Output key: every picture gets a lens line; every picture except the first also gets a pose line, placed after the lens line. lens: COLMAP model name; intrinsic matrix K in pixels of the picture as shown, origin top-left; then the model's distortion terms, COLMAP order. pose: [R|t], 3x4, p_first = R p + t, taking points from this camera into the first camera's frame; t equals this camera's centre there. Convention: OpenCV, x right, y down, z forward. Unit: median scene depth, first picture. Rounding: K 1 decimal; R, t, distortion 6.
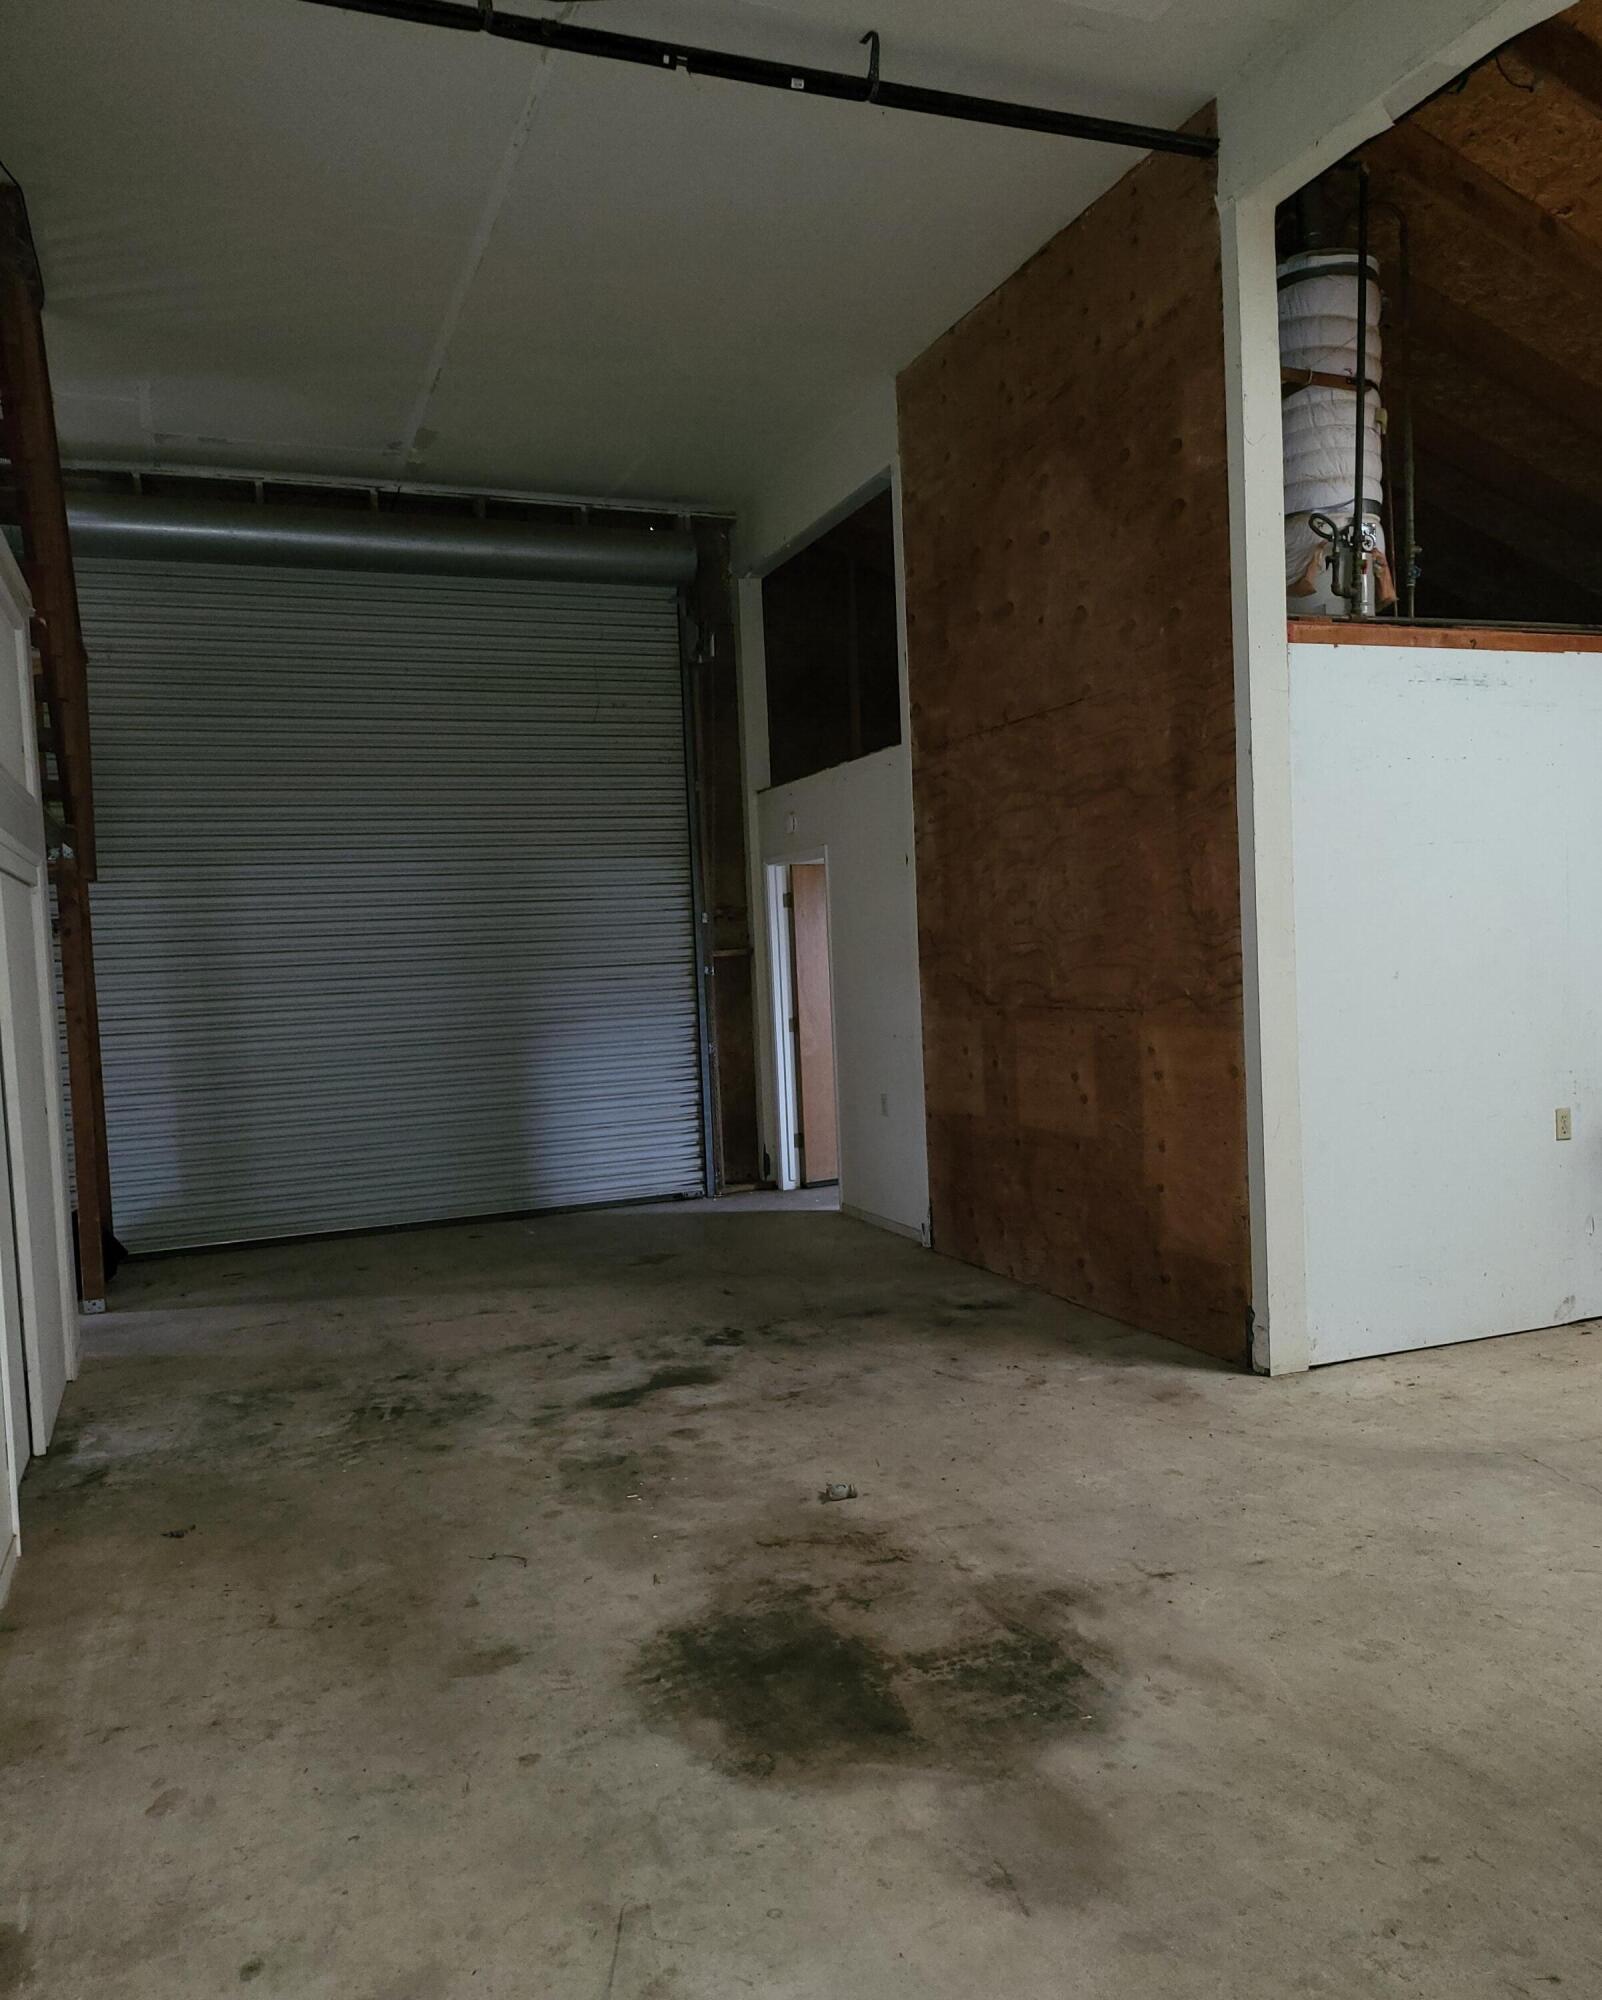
lens RADIAL K [[1483.1, 0, 808.8], [0, 1483.1, 1011.6], [0, 0, 1]] dist [0.067587, -0.064401]
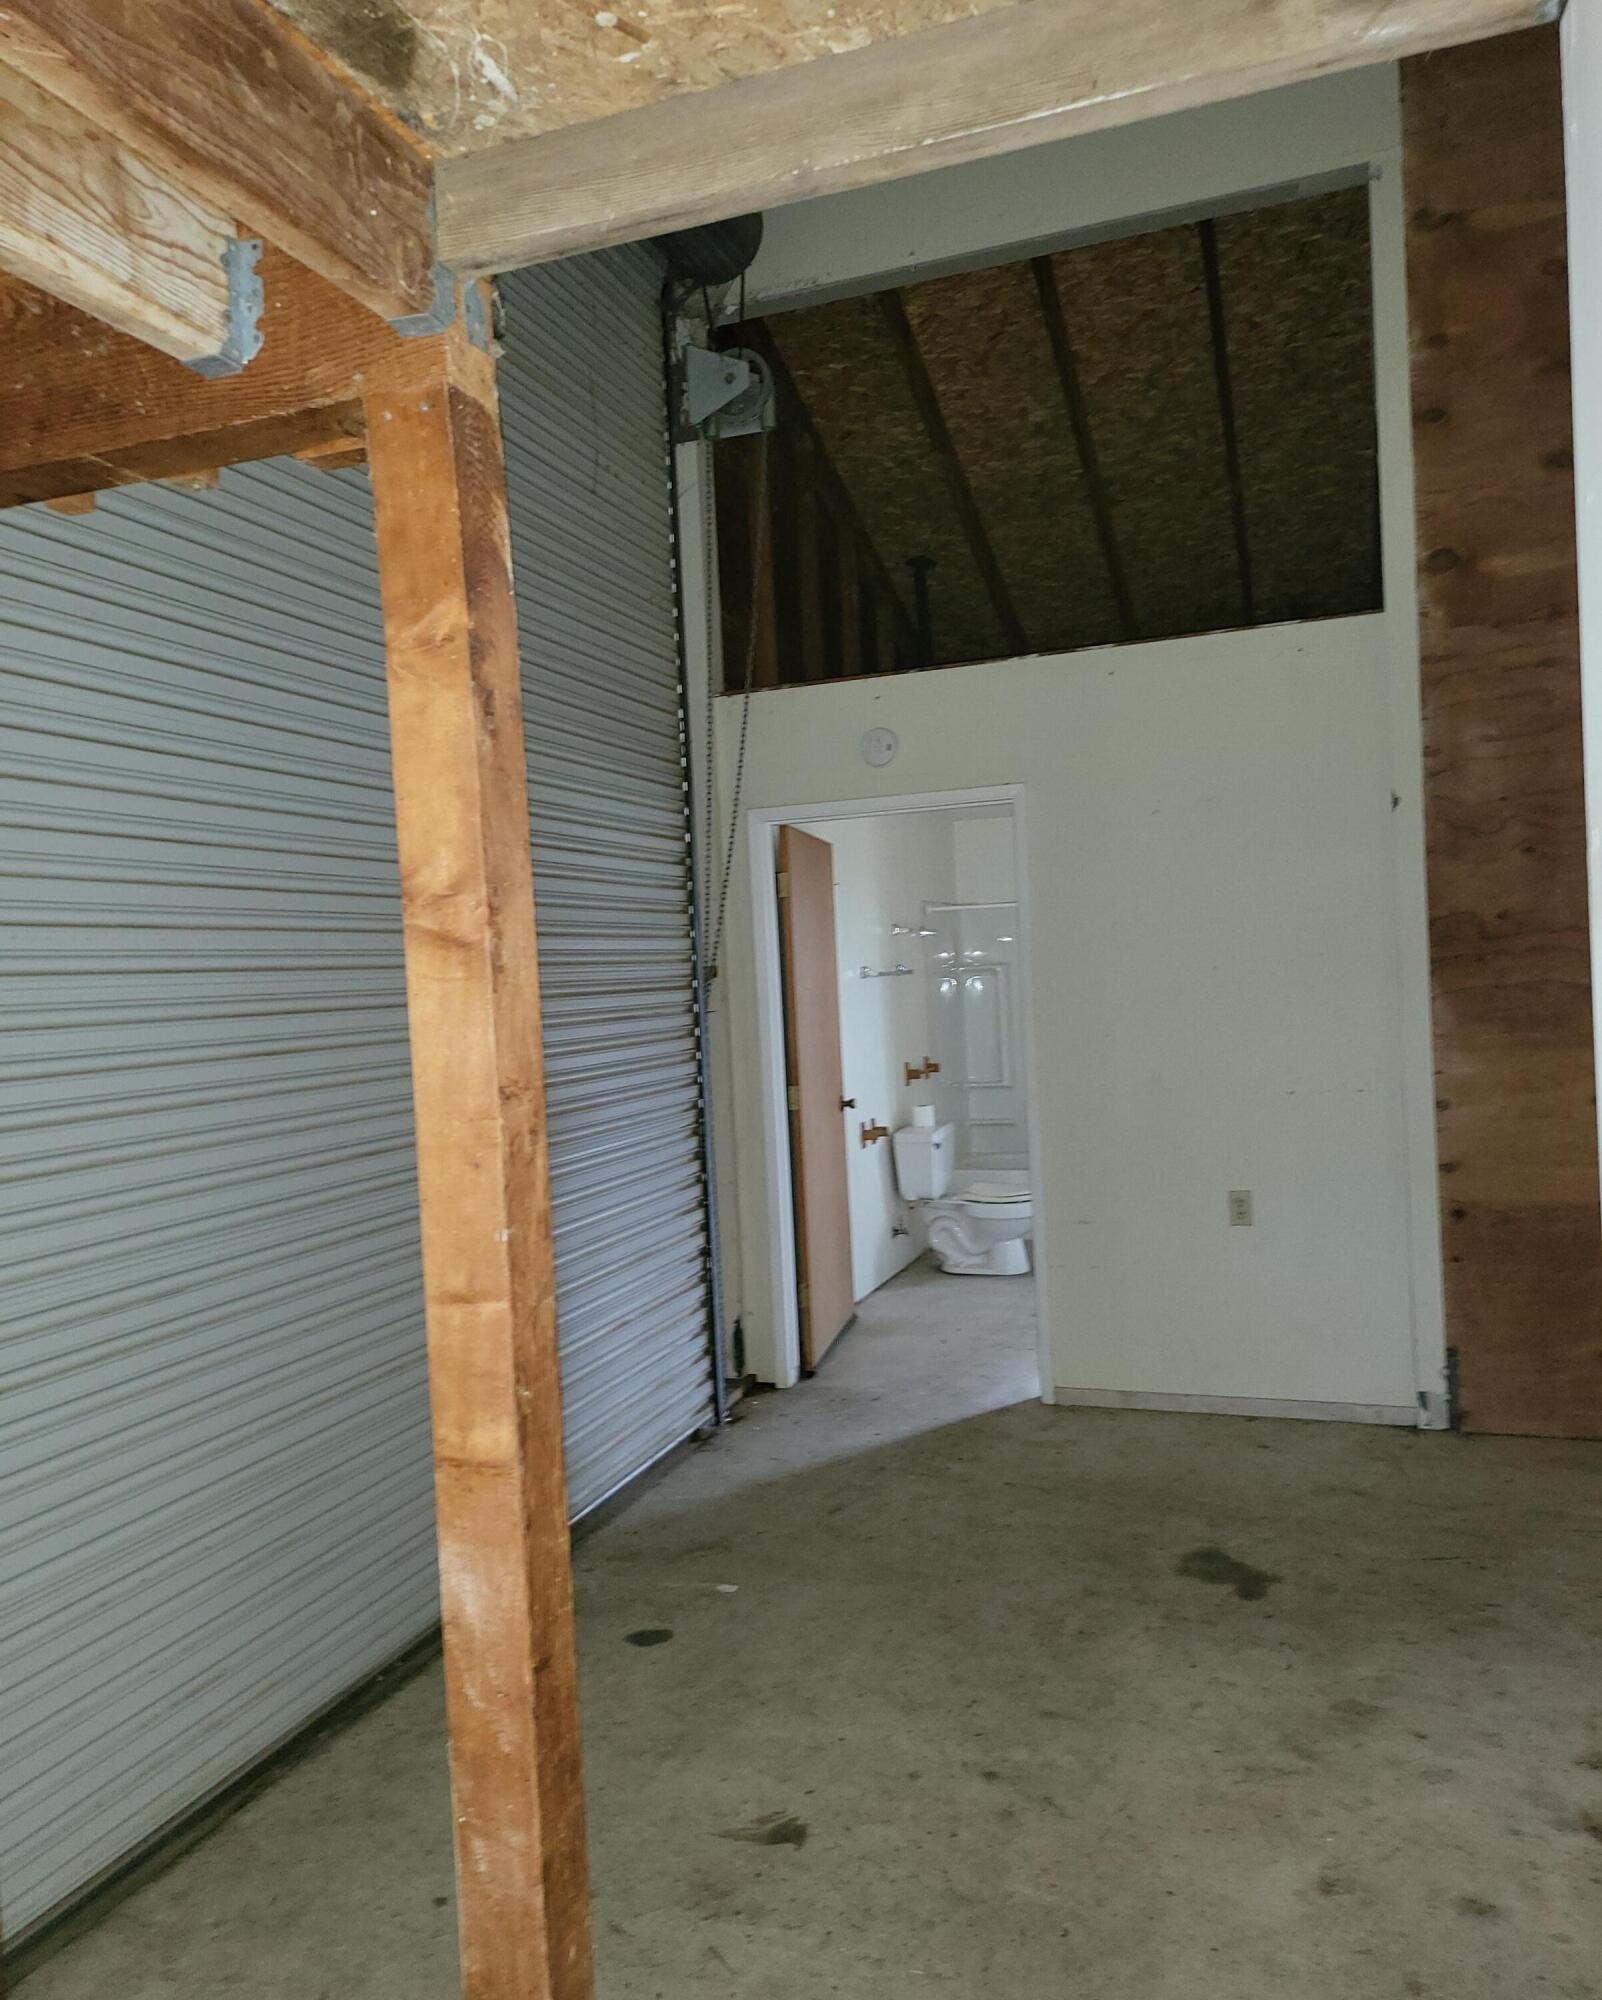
lens RADIAL K [[1483.1, 0, 791.2], [0, 1483.1, 1007.4], [0, 0, 1]] dist [0.067587, -0.064401]
pose [[0.673418, -0.000011, 0.739262, -0.831385], [0.045761, 0.998083, -0.041671, -0.003436], [-0.737844, 0.061892, 0.672127, 1.143140]]
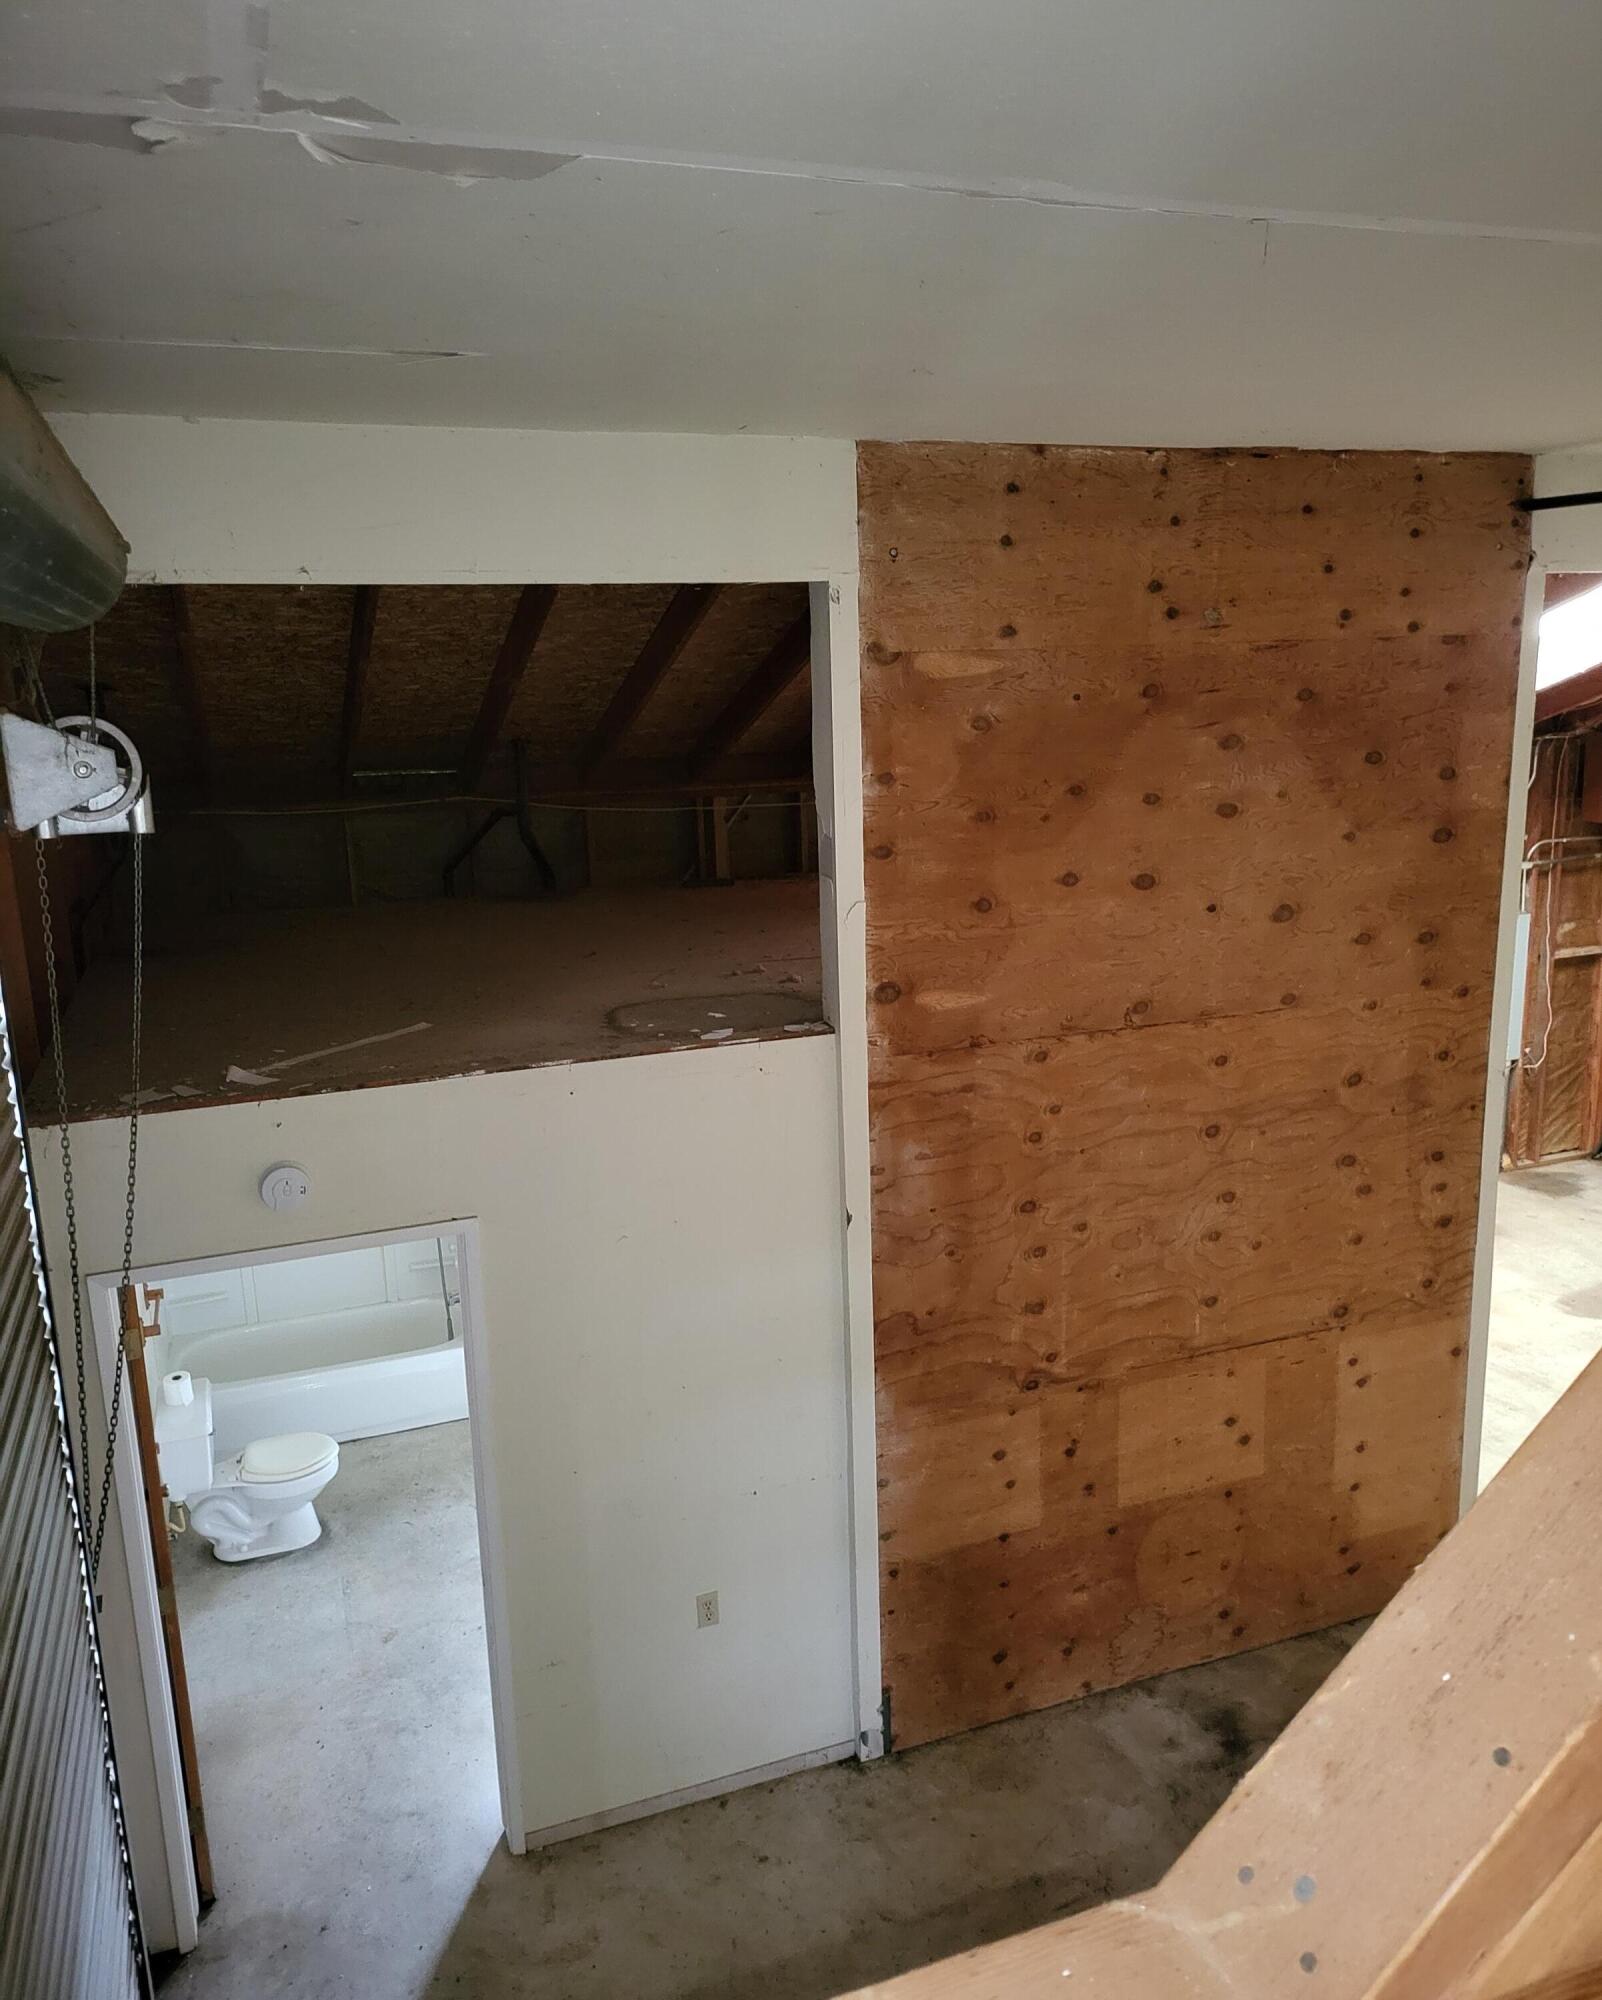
lens RADIAL K [[1483.1, 0, 795.2], [0, 1483.1, 1006.0], [0, 0, 1]] dist [0.067587, -0.064401]
pose [[0.035094, -0.171051, 0.984637, -0.802811], [0.066923, 0.983435, 0.168457, -0.443315], [-0.997141, 0.059983, 0.045960, 1.462327]]
